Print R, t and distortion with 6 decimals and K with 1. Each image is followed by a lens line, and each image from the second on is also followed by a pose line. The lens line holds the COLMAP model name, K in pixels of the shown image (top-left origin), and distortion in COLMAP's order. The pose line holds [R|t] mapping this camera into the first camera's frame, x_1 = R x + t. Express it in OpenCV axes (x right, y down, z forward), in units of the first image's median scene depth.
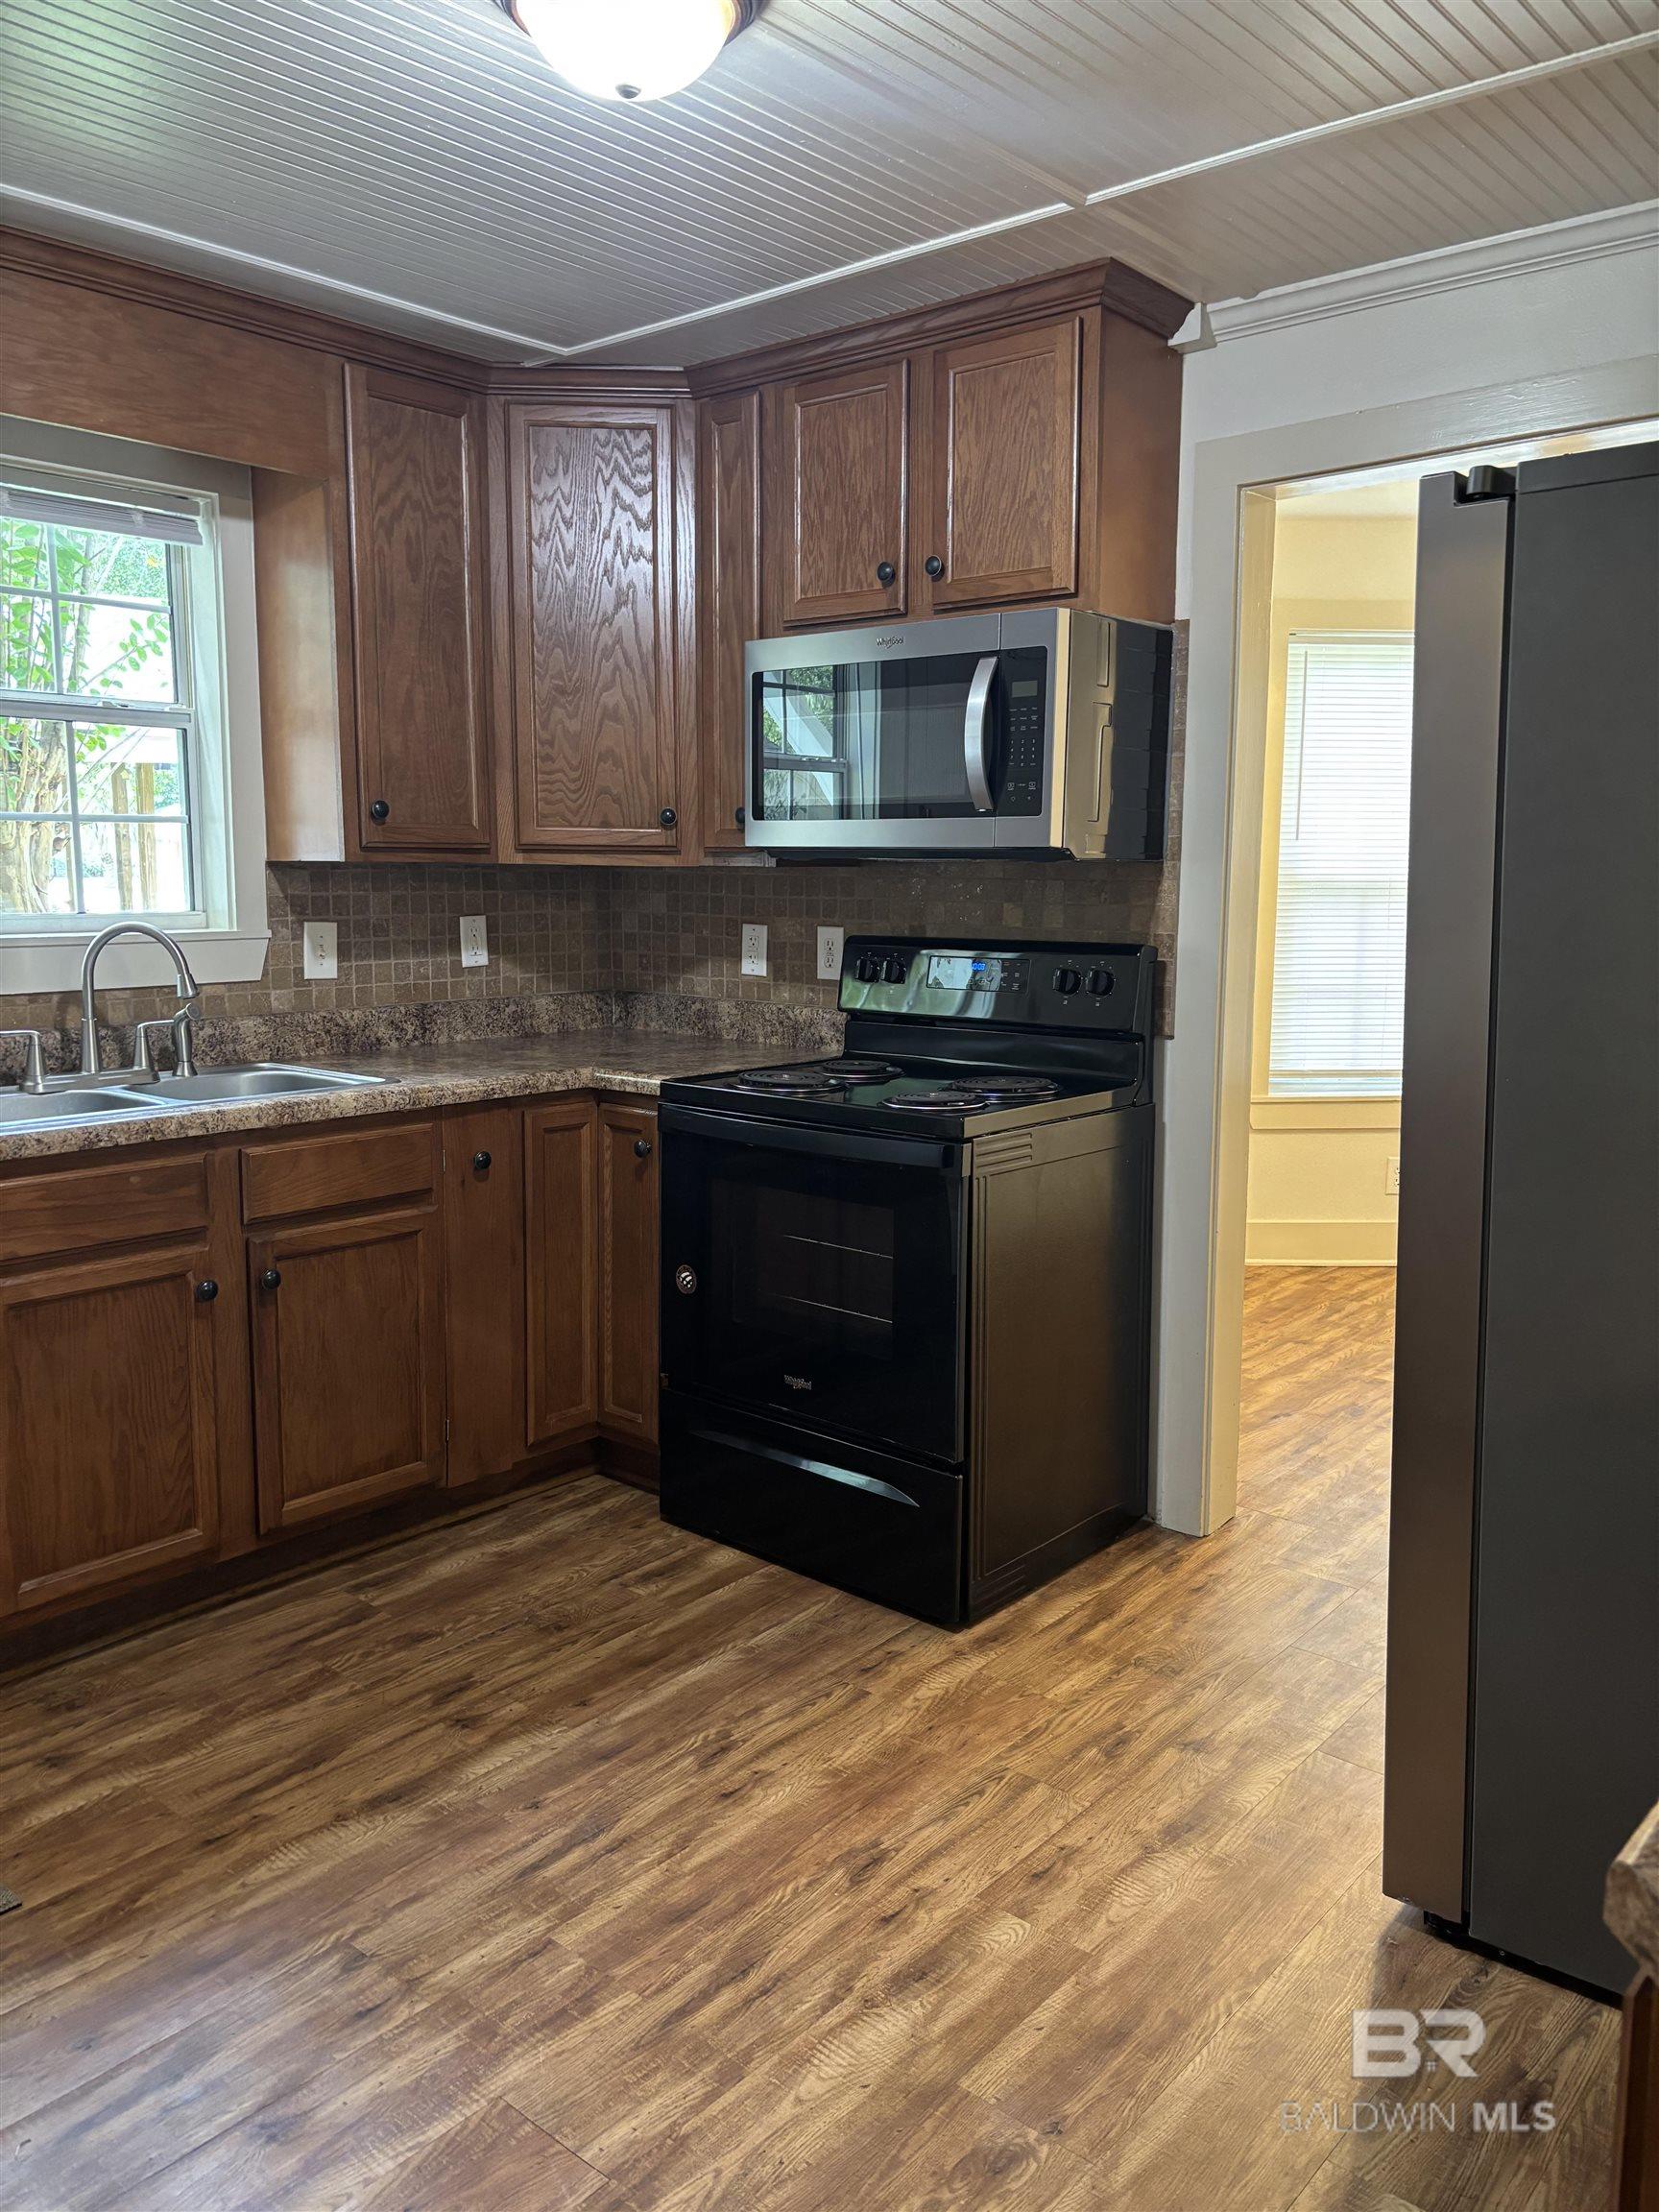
lens RADIAL K [[1695.4, 0, 821.7], [0, 1695.4, 1092.8], [0, 0, 1]] dist [0.049985, 0.001422]
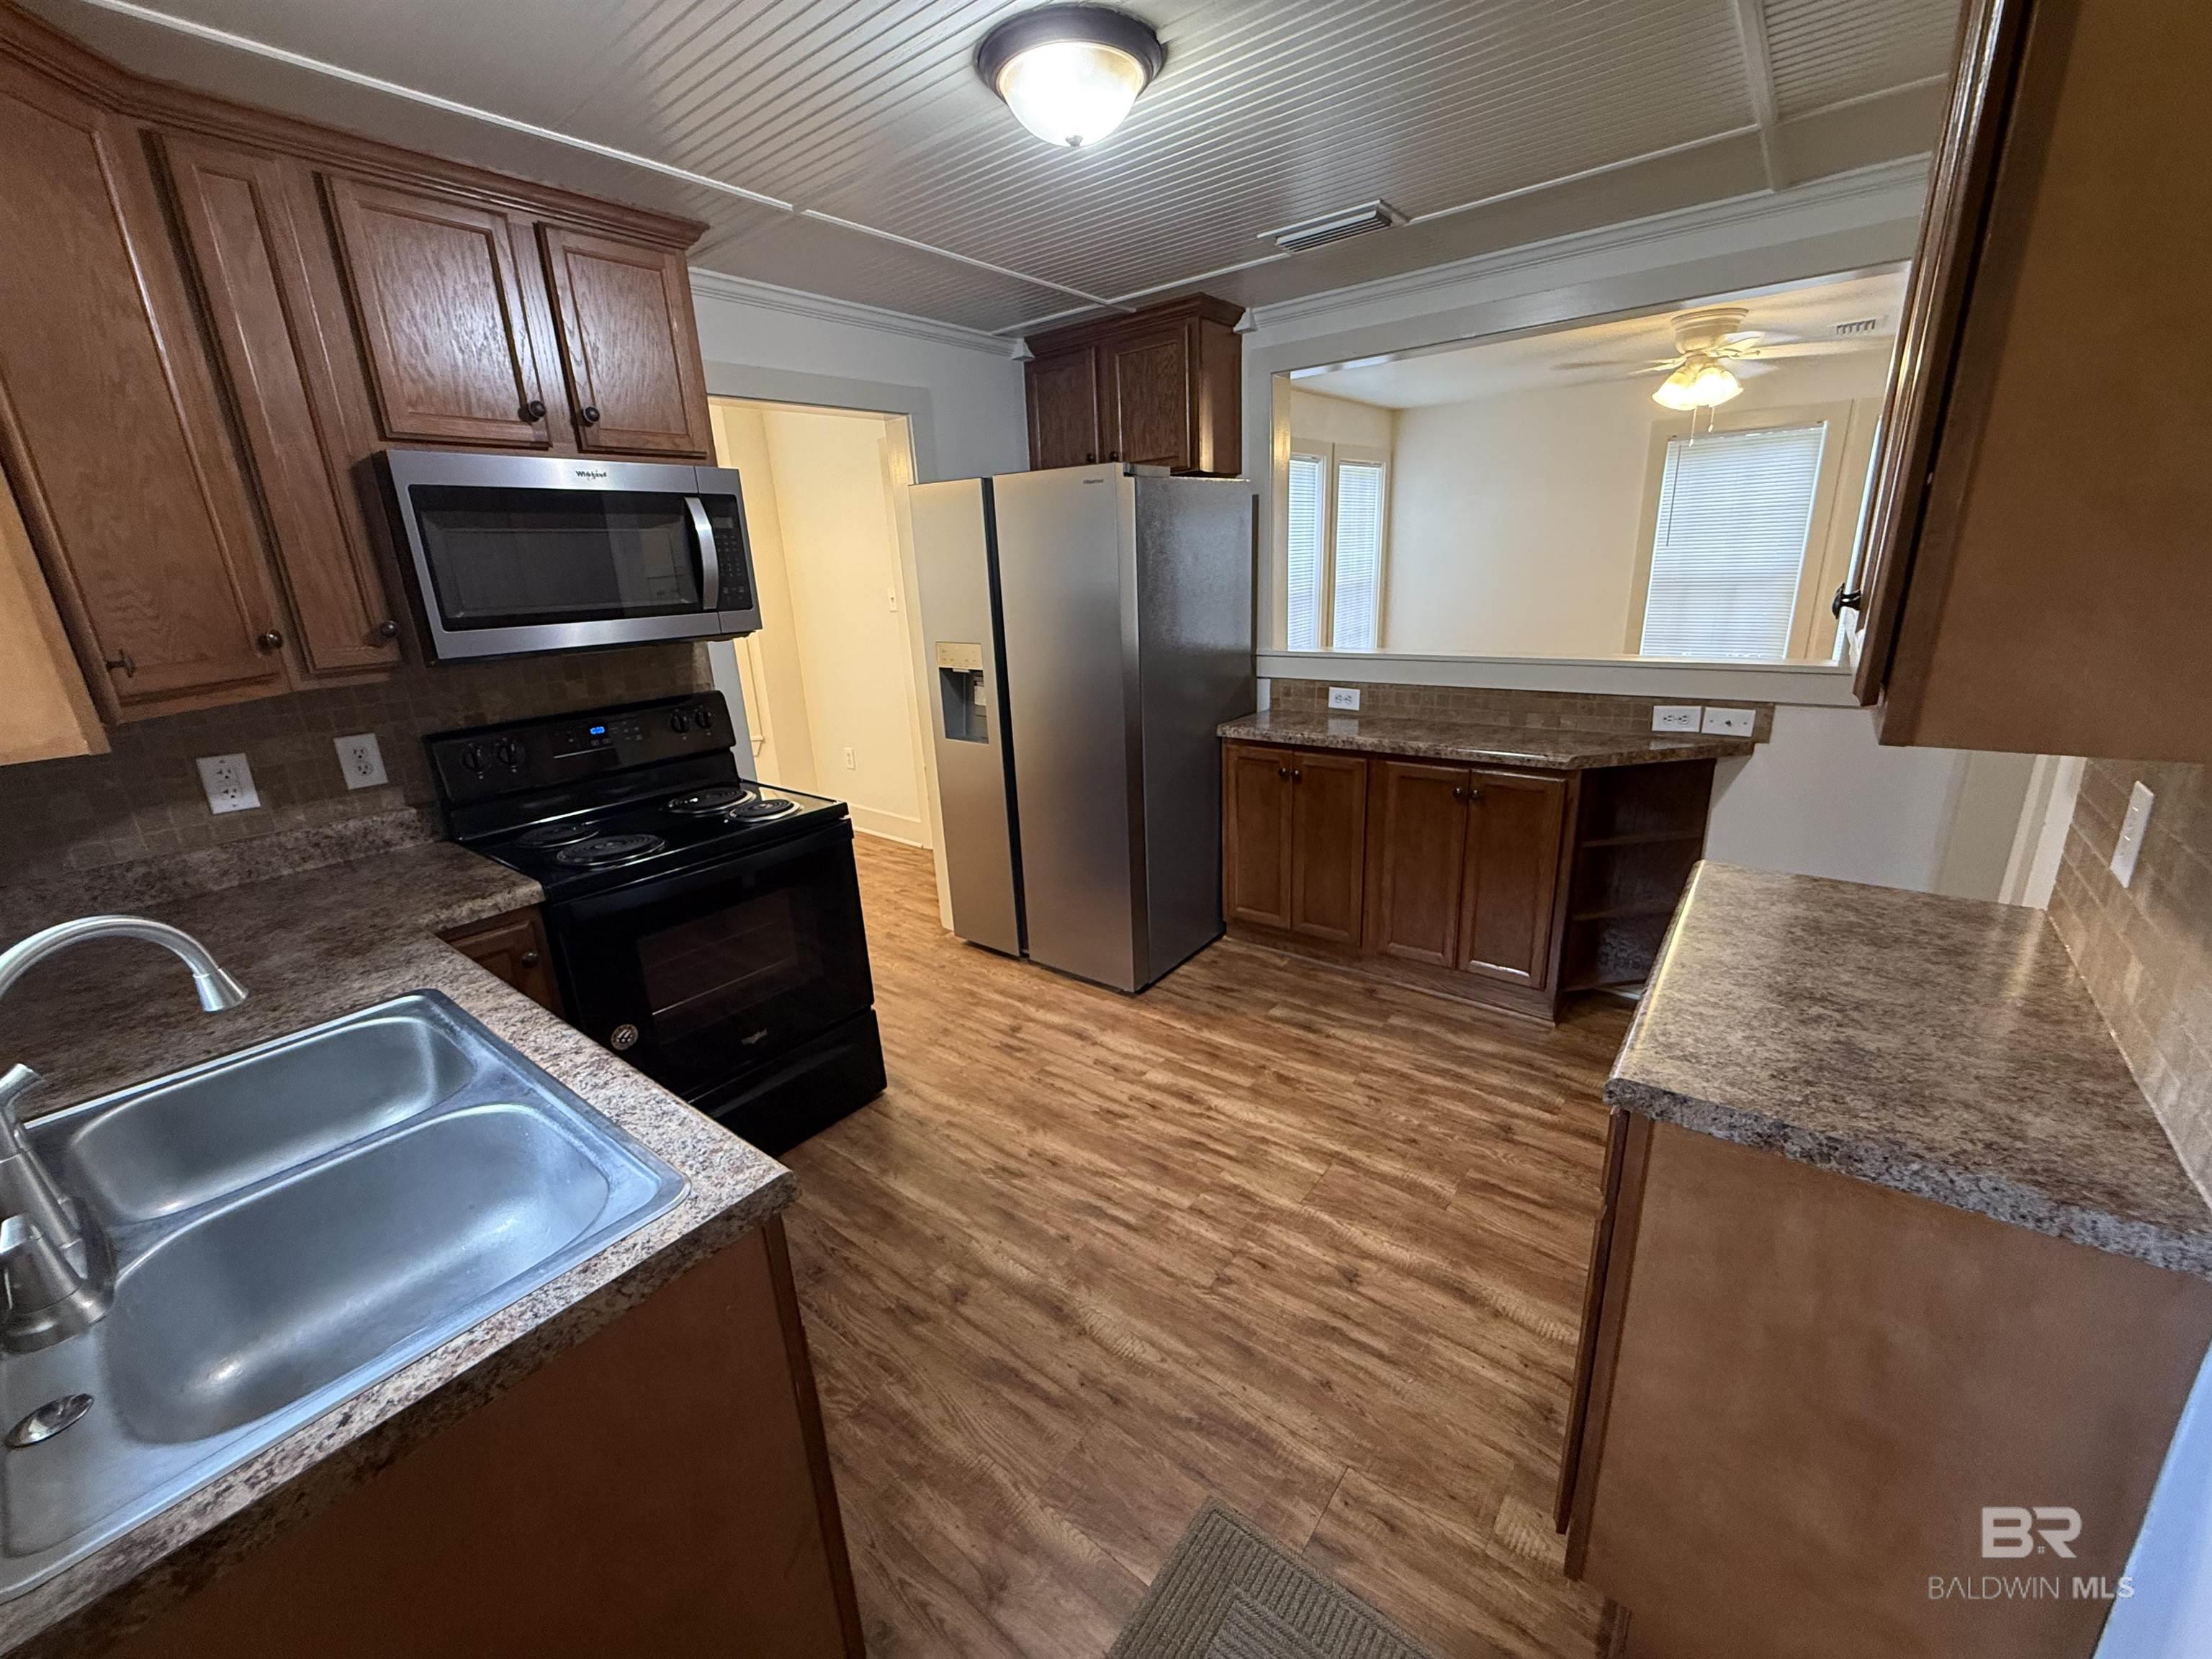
lens RADIAL K [[887.3, 0, 1096.0], [0, 887.3, 836.3], [0, 0, 1]] dist [0.000699, -0.000027]
pose [[-0.047572, -0.303440, 0.951662, -0.902408], [0.178005, 0.934915, 0.306998, -0.208818], [-0.982879, 0.184005, 0.009538, 0.936377]]
